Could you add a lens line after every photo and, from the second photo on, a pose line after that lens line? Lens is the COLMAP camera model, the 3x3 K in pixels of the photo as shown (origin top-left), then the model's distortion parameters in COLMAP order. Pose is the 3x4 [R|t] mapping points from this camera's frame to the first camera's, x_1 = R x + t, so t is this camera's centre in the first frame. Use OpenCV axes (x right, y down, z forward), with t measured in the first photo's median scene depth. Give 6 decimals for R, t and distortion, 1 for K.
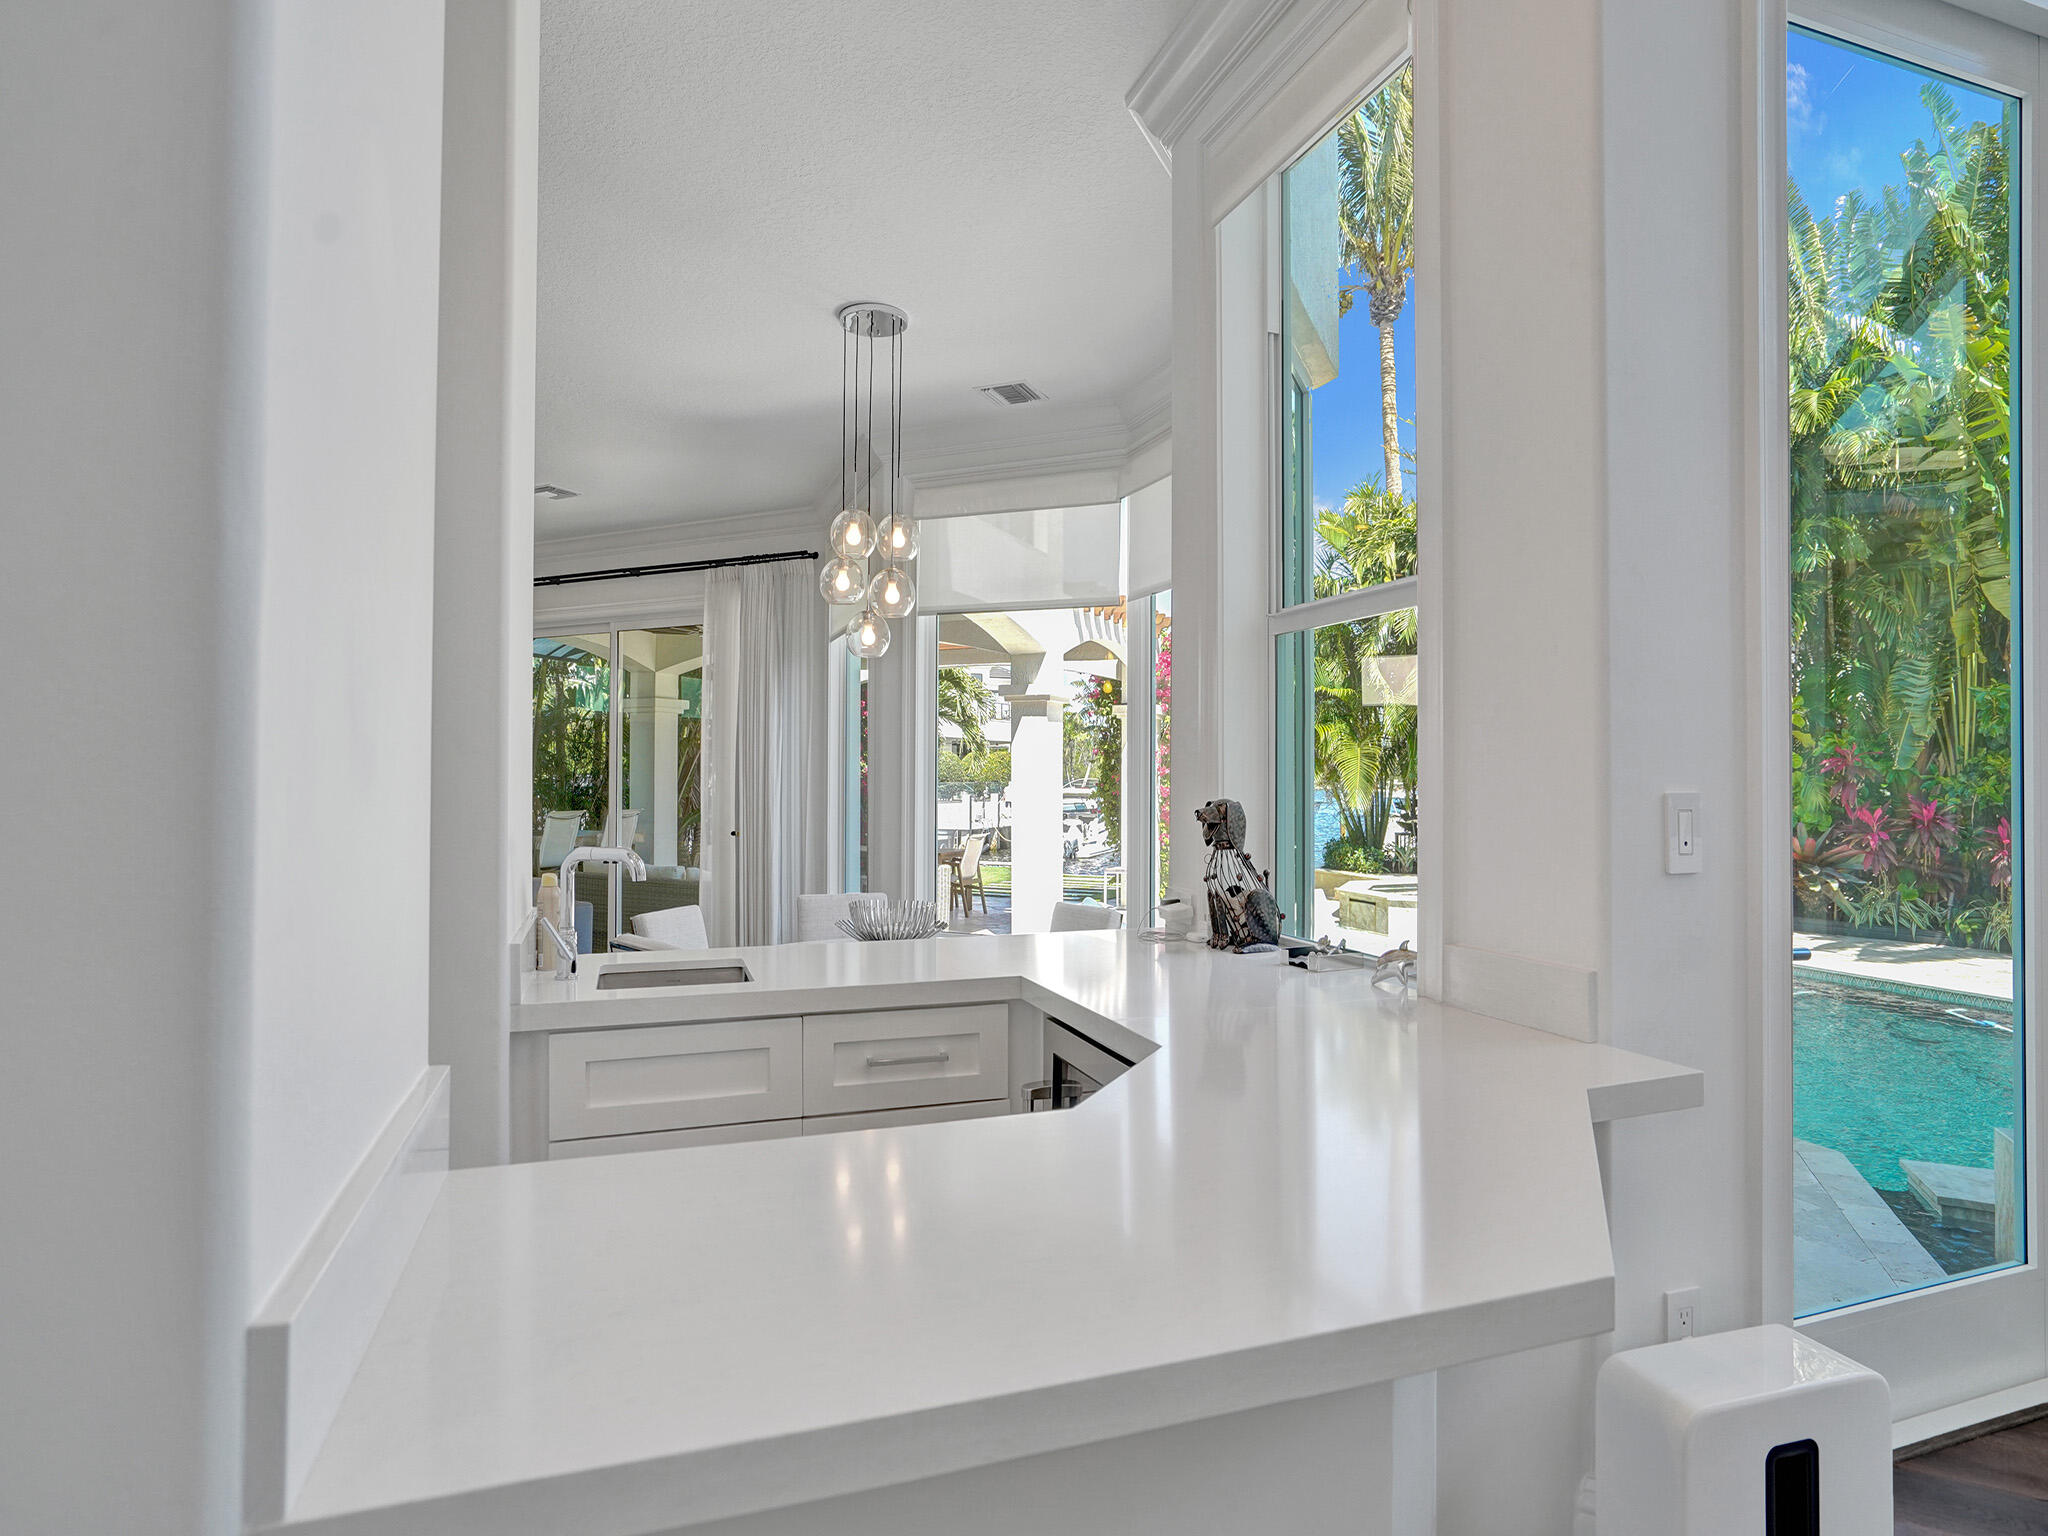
lens RADIAL K [[1153.7, 0, 1018.8], [0, 1153.7, 760.7], [0, 0, 1]] dist [-0.004199, -0.000206]
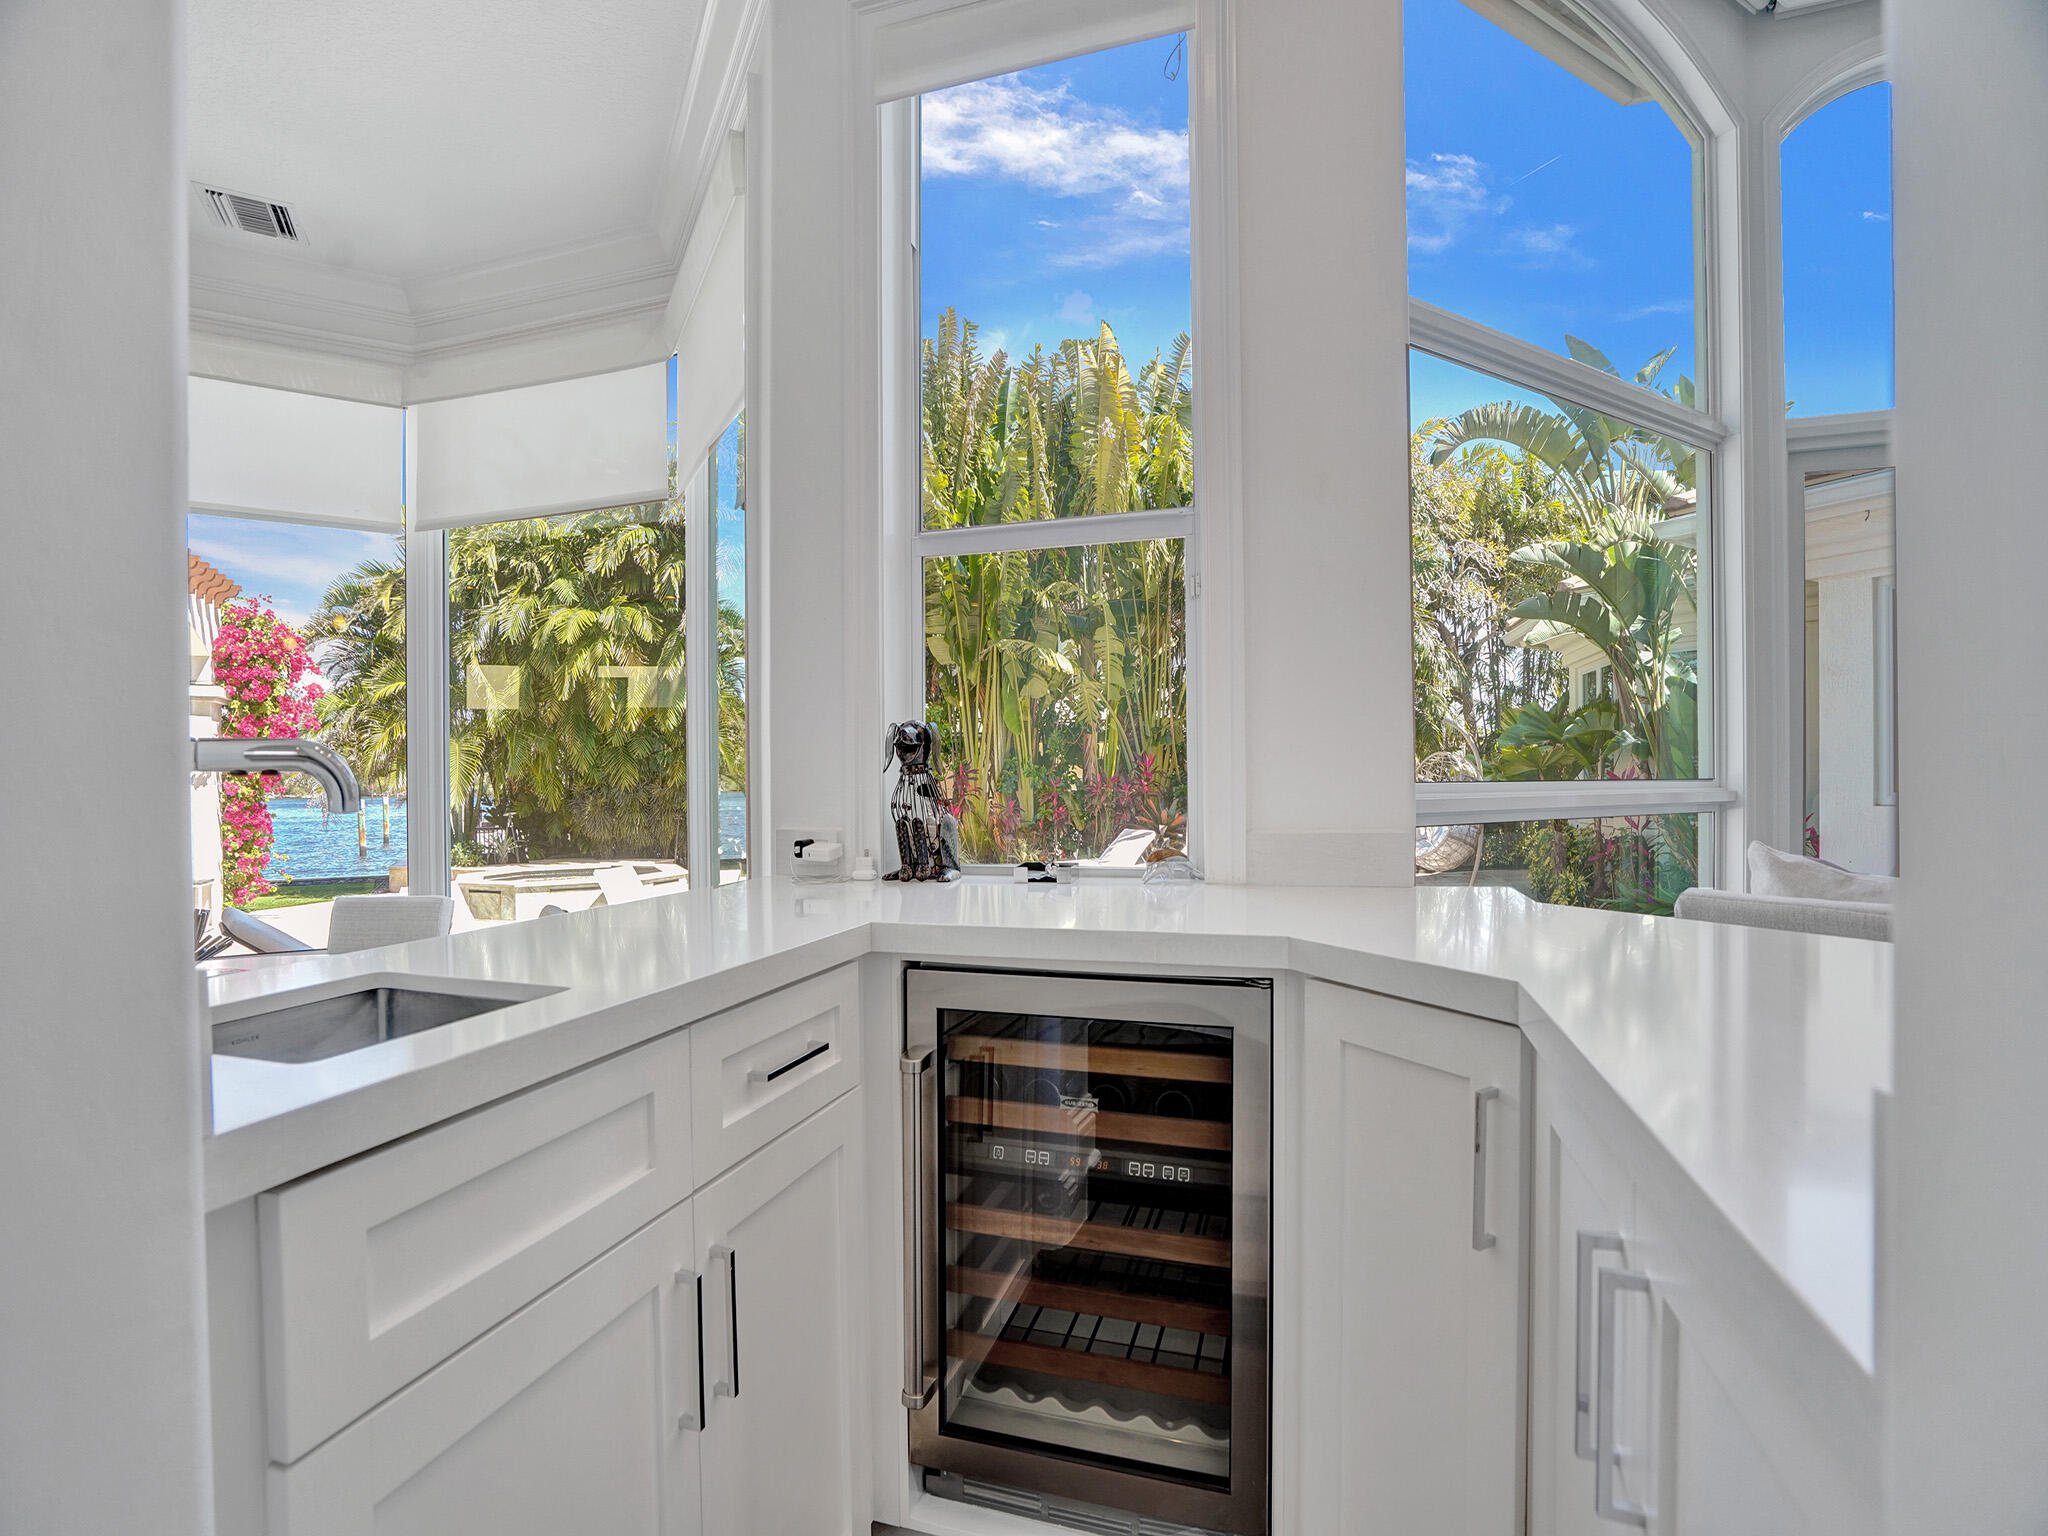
lens RADIAL K [[958.2, 0, 1025.9], [0, 958.2, 771.7], [0, 0, 1]] dist [0.003273, 0.000111]
pose [[0.598481, -0.006183, 0.801113, -0.096326], [0.007022, 0.999972, 0.002471, 0.017977], [-0.801106, 0.004147, 0.598508, 0.113103]]
